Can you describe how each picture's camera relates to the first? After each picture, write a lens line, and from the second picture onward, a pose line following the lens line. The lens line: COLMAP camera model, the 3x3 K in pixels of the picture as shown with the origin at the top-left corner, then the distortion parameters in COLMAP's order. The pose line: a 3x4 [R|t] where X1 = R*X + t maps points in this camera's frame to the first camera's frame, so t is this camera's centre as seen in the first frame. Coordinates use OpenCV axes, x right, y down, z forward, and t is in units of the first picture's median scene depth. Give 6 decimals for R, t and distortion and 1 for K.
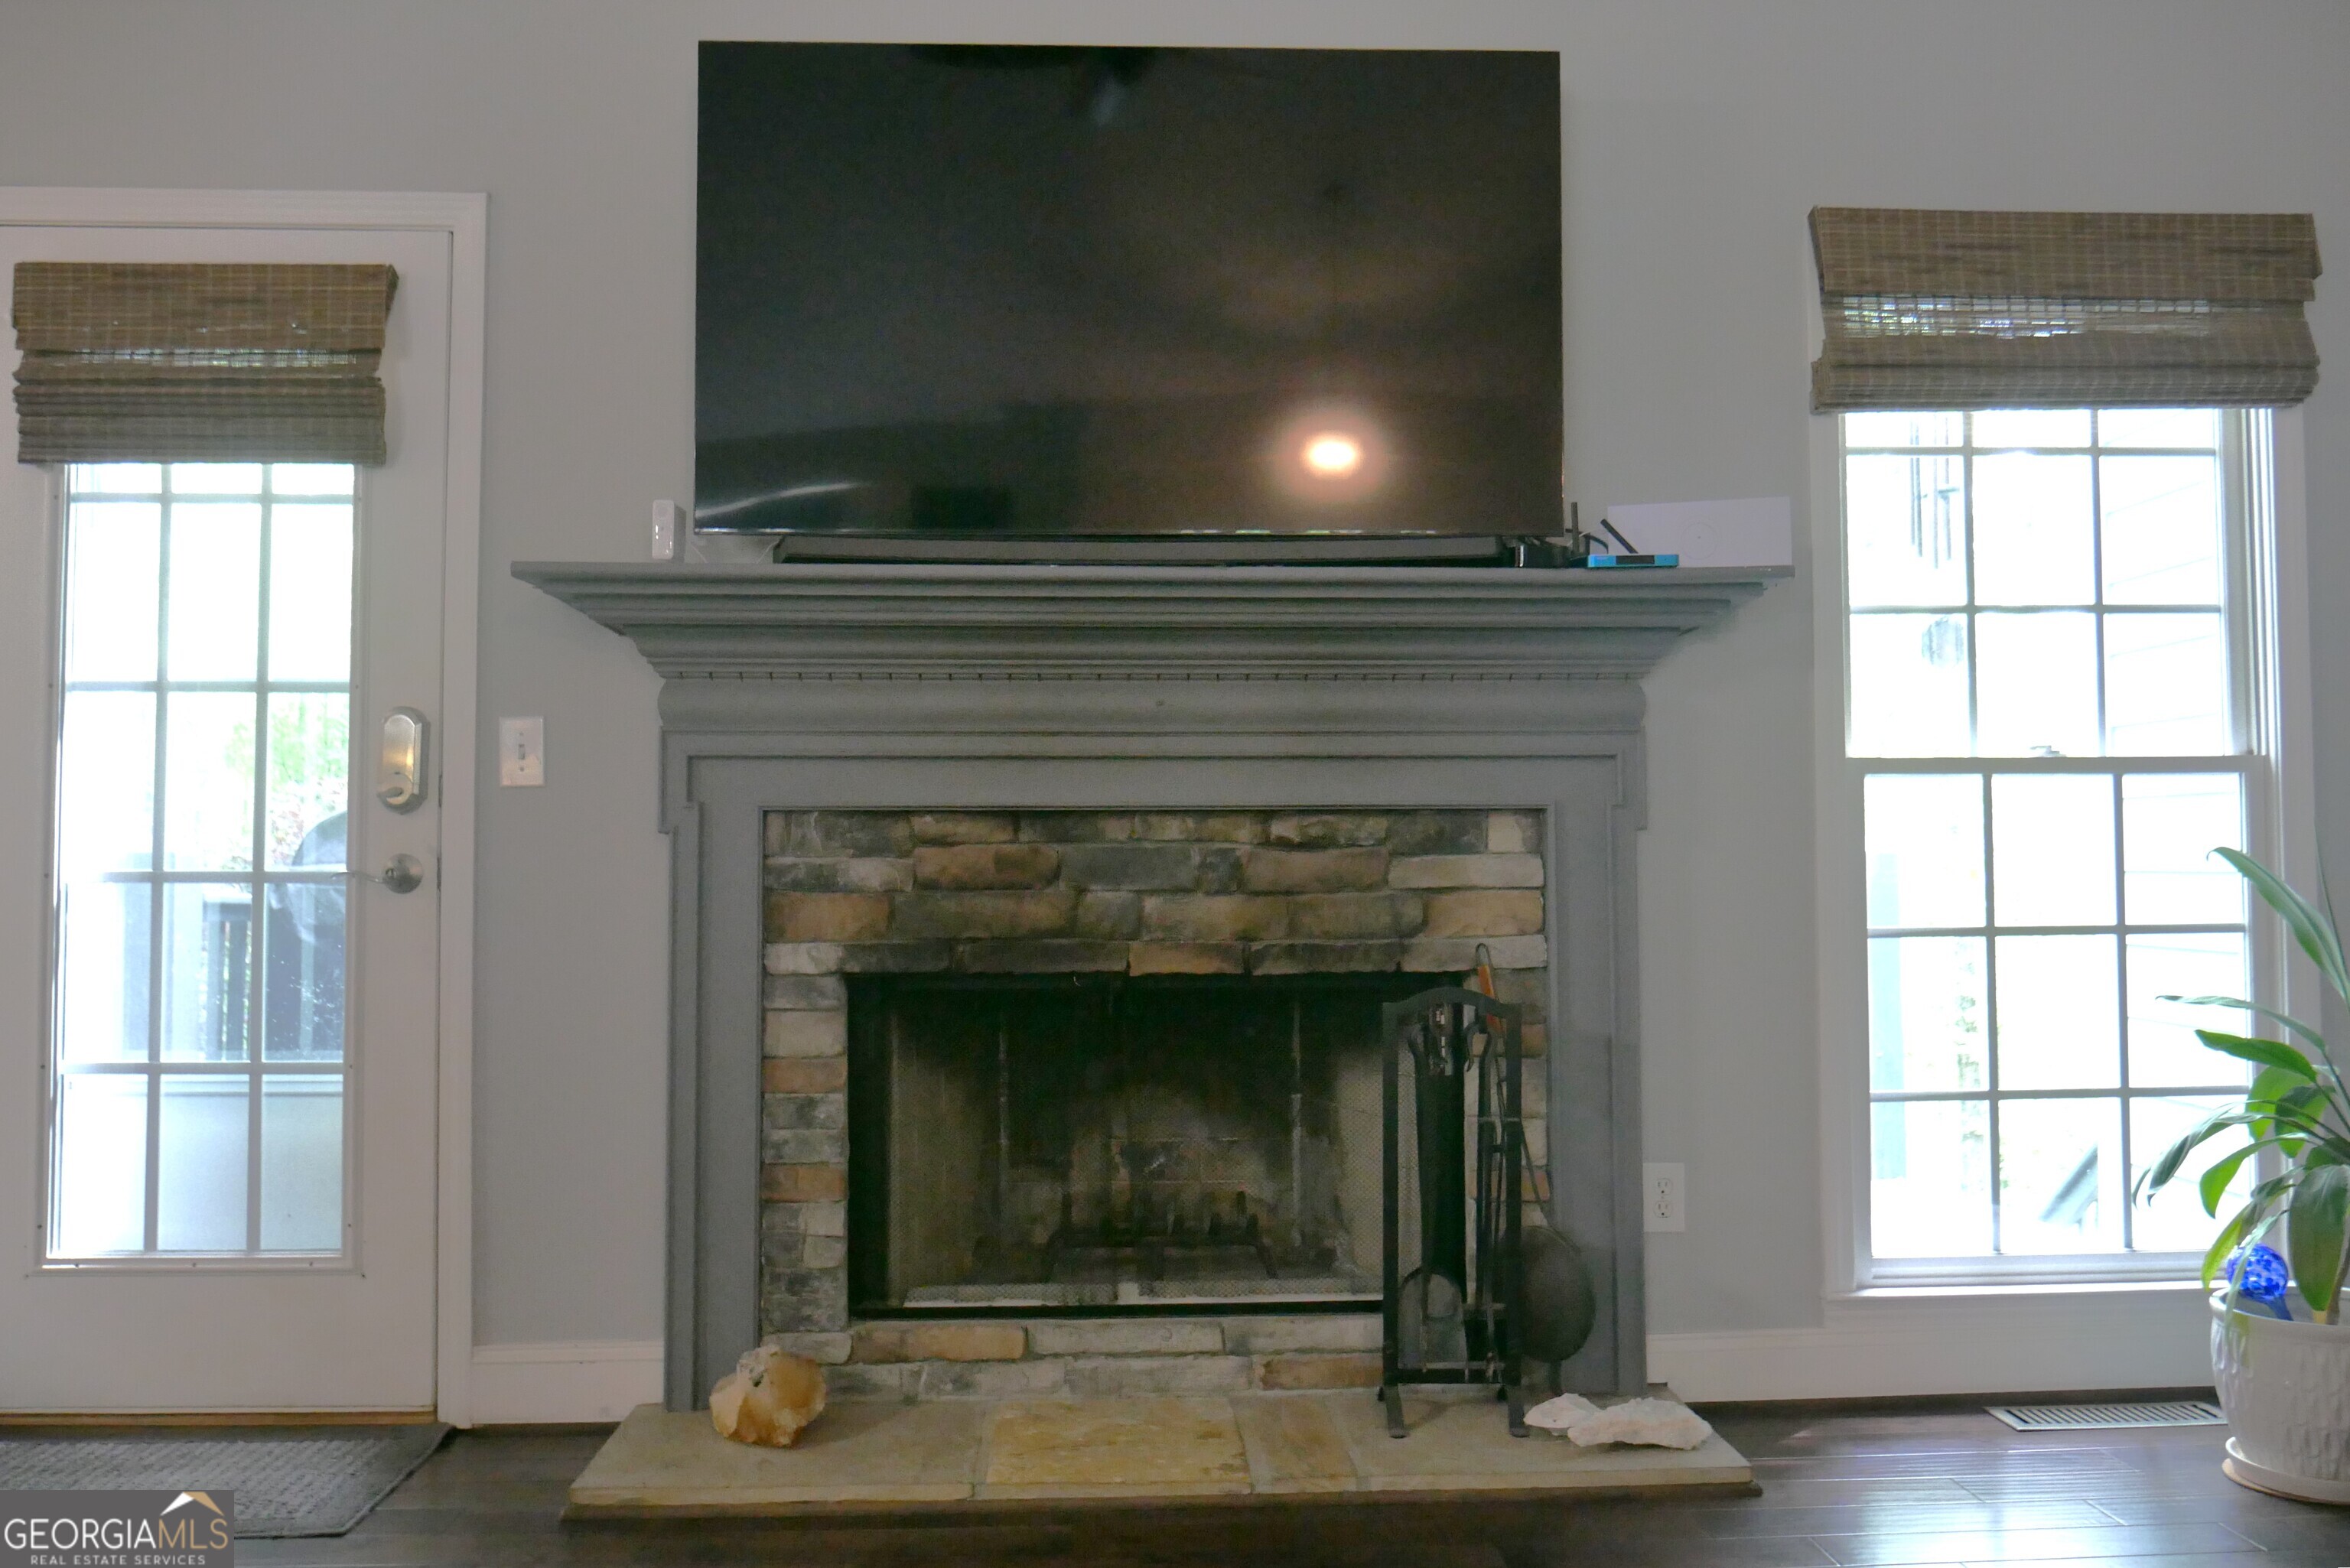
lens RADIAL K [[1970.9, 0, 1179.1], [0, 1970.9, 798.0], [0, 0, 1]] dist [-0.037432, 0.018667]
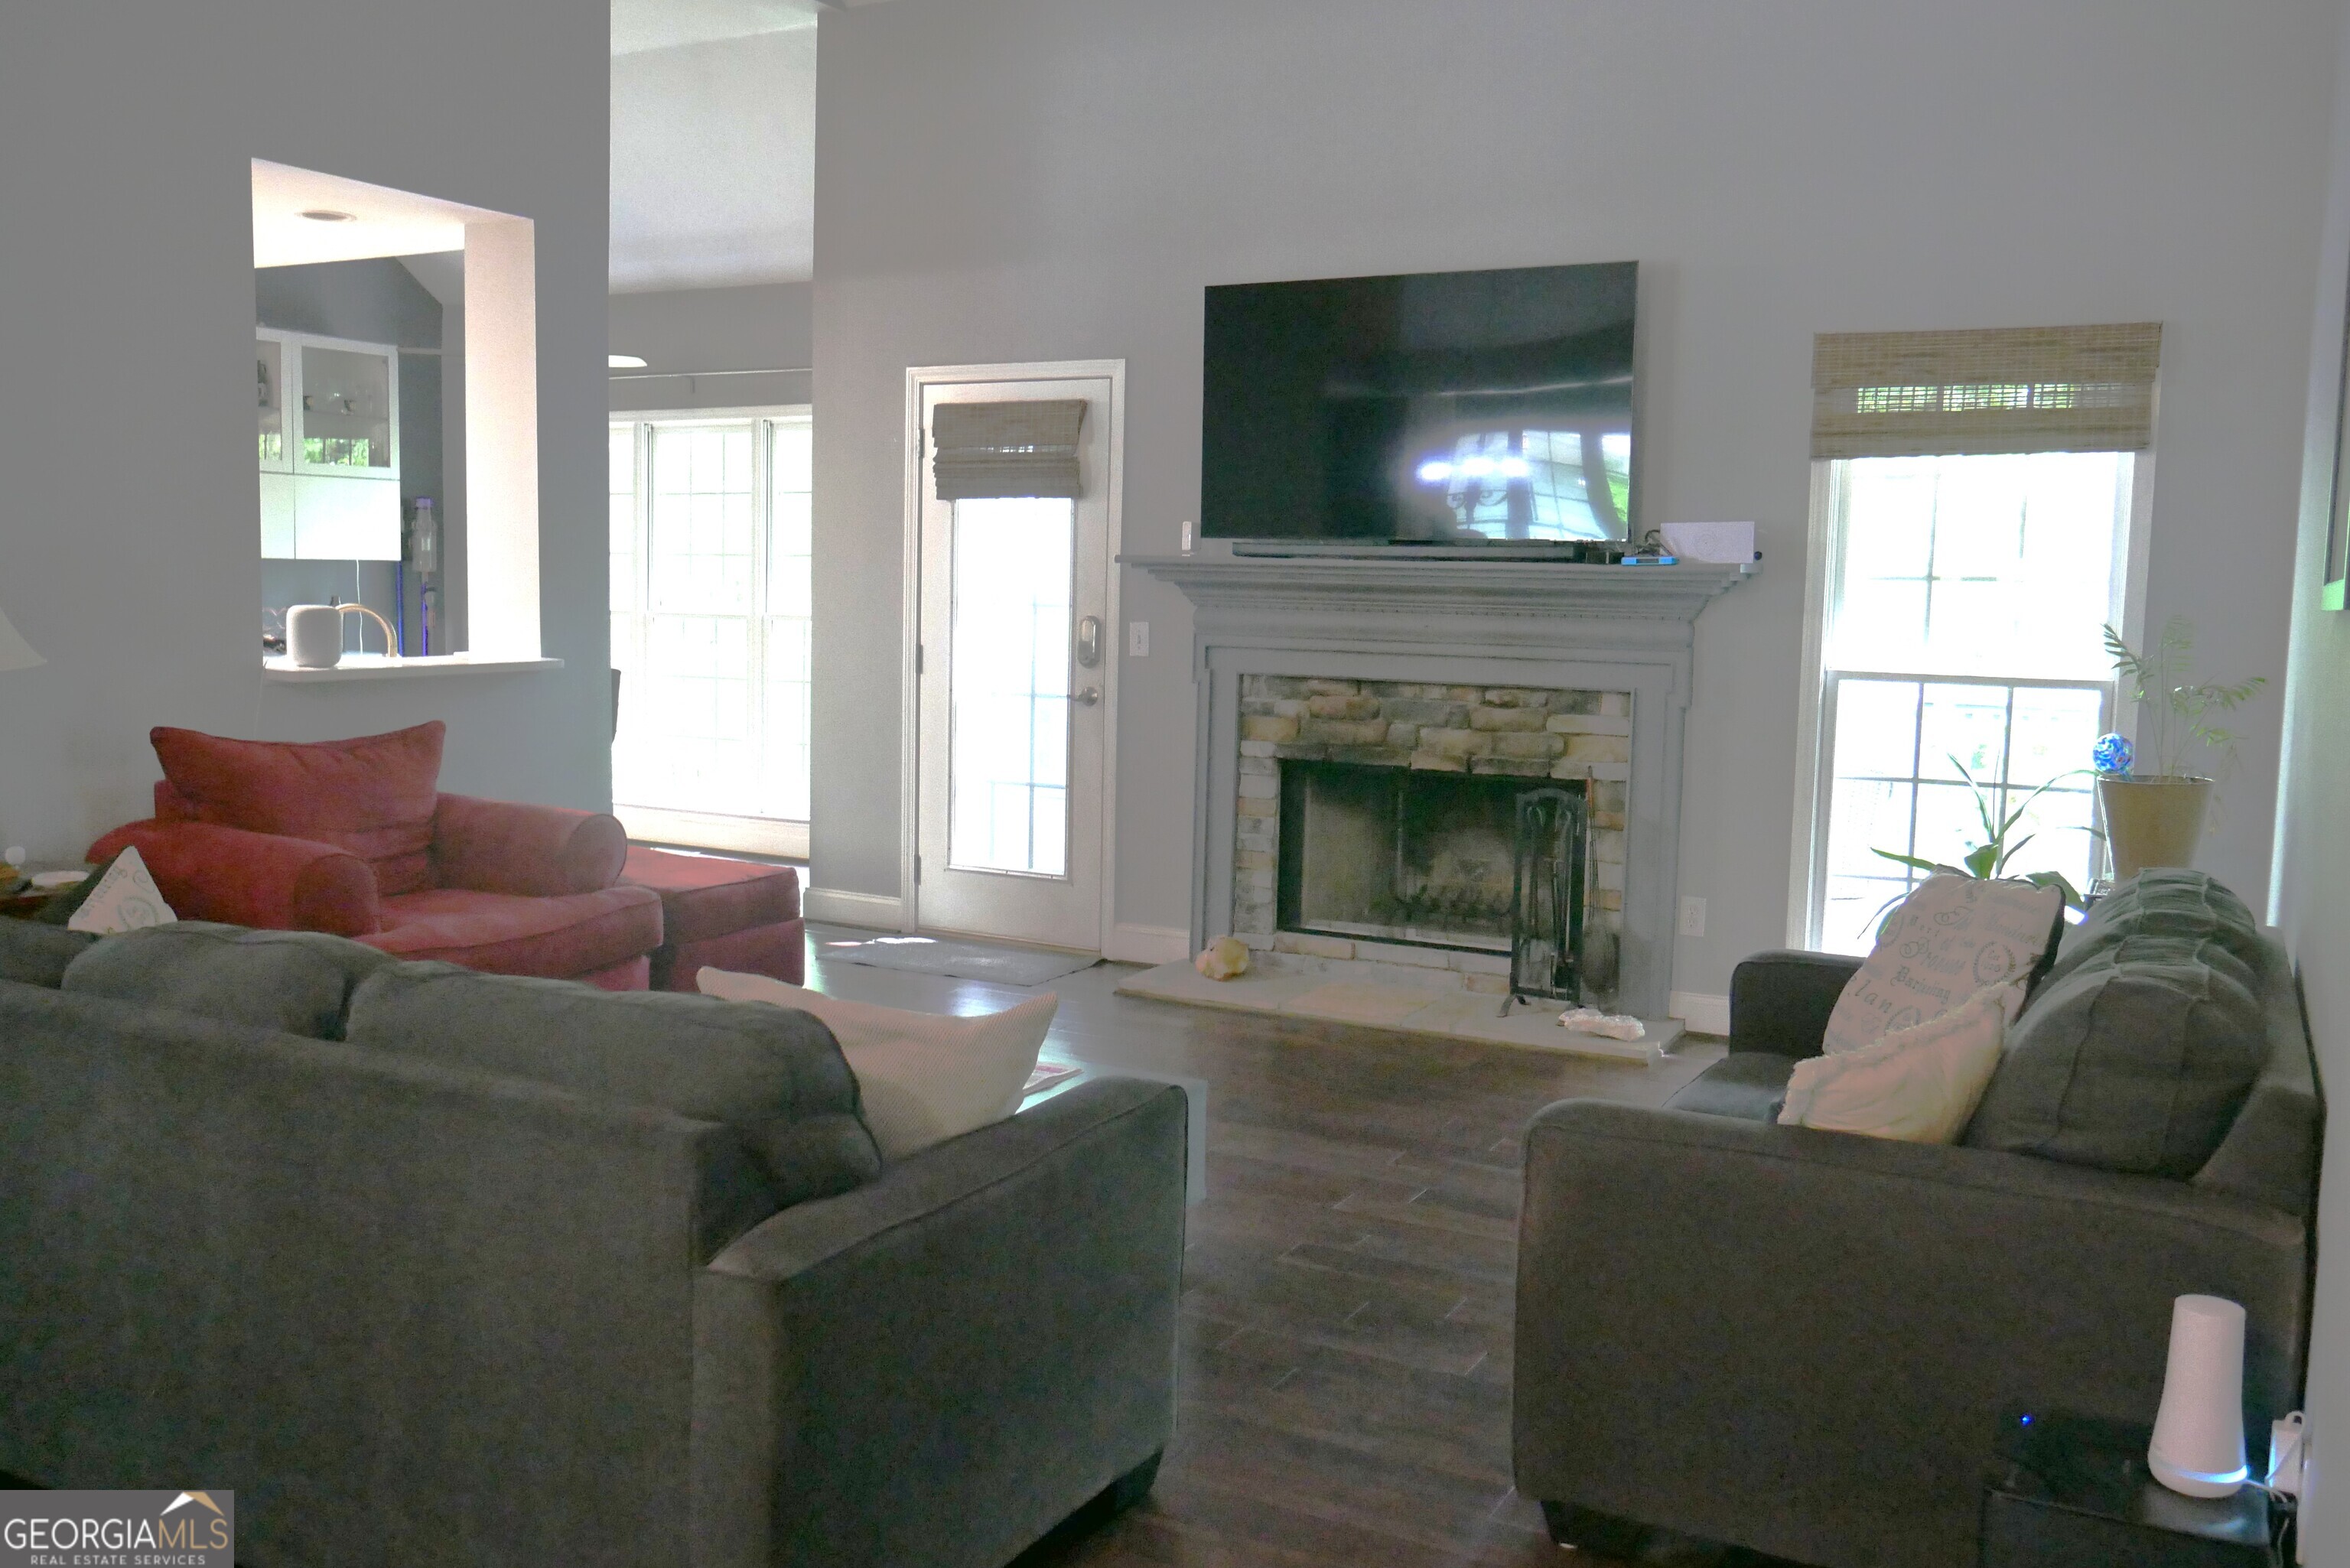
lens RADIAL K [[1970.9, 0, 1171.7], [0, 1970.9, 773.5], [0, 0, 1]] dist [-0.037432, 0.018667]
pose [[0.851184, 0.073303, -0.519724, 0.767691], [-0.005111, 0.991310, 0.131446, -0.154405], [0.524843, -0.109228, 0.844162, -0.726531]]
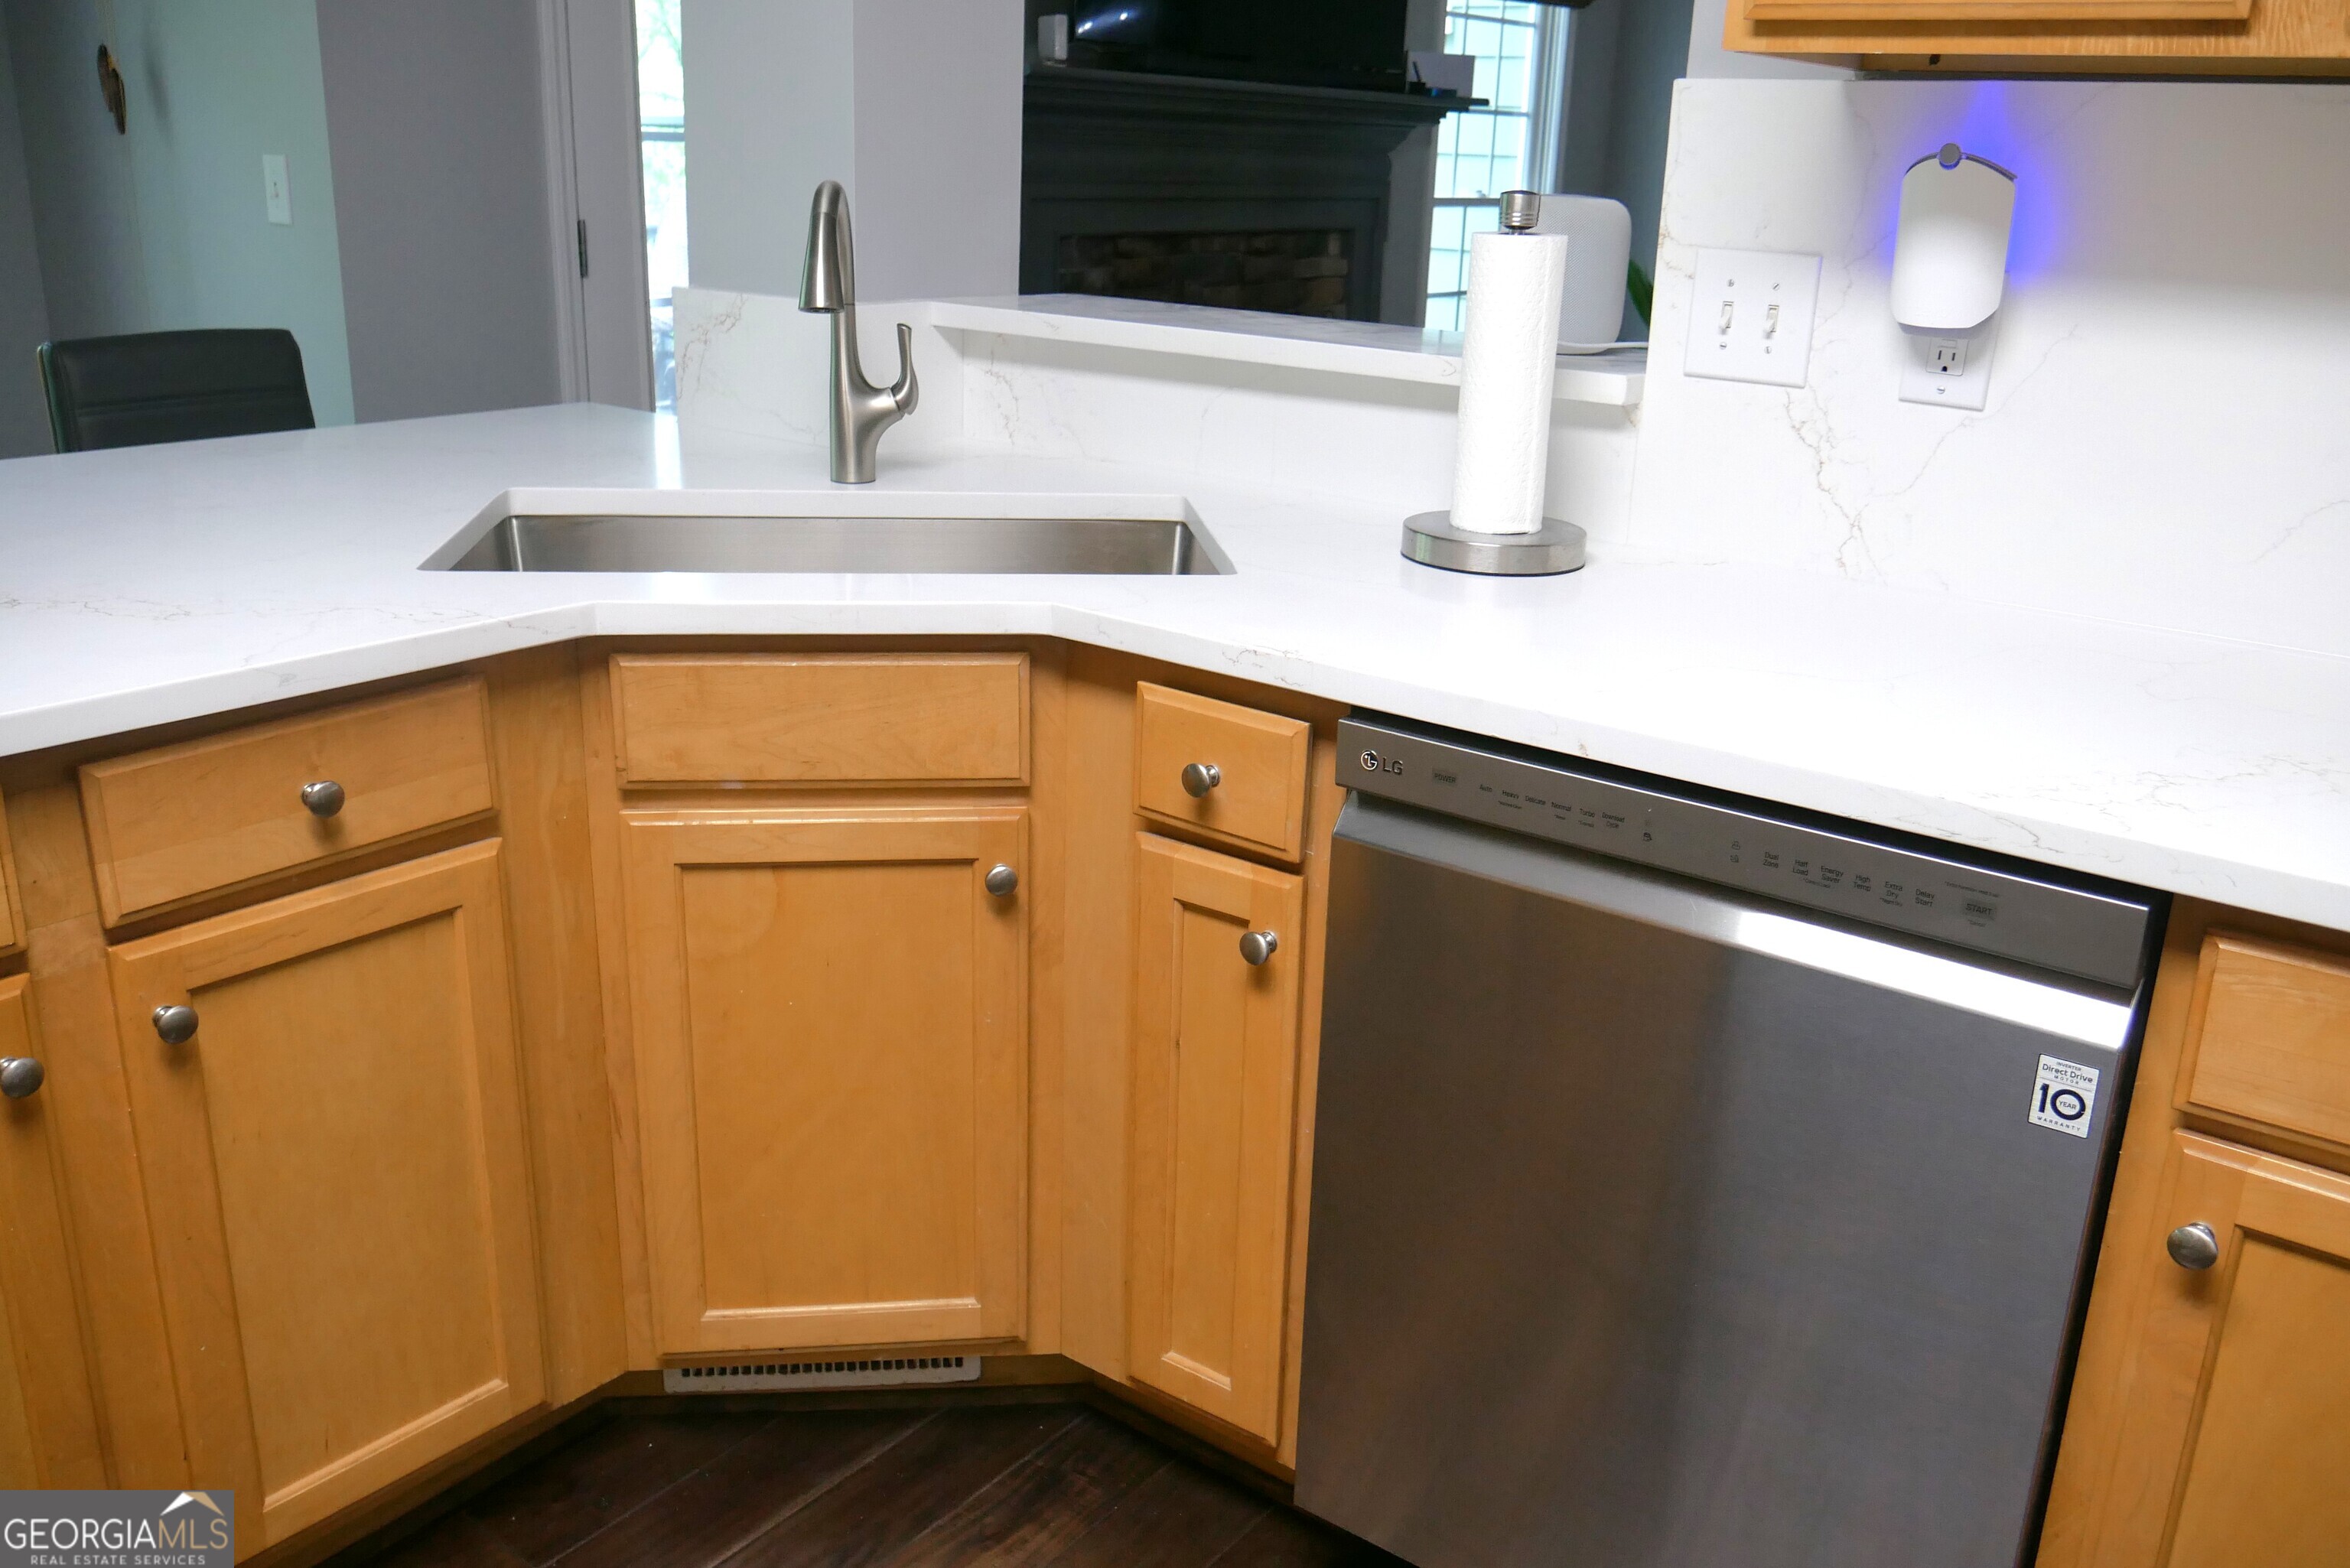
lens RADIAL K [[1970.9, 0, 1193.6], [0, 1970.9, 790.9], [0, 0, 1]] dist [-0.037432, 0.018667]
pose [[0.650583, -0.212419, 0.729123, -1.292166], [-0.060584, 0.942509, 0.328644, -0.090725], [-0.757015, -0.257983, 0.600311, -0.065540]]
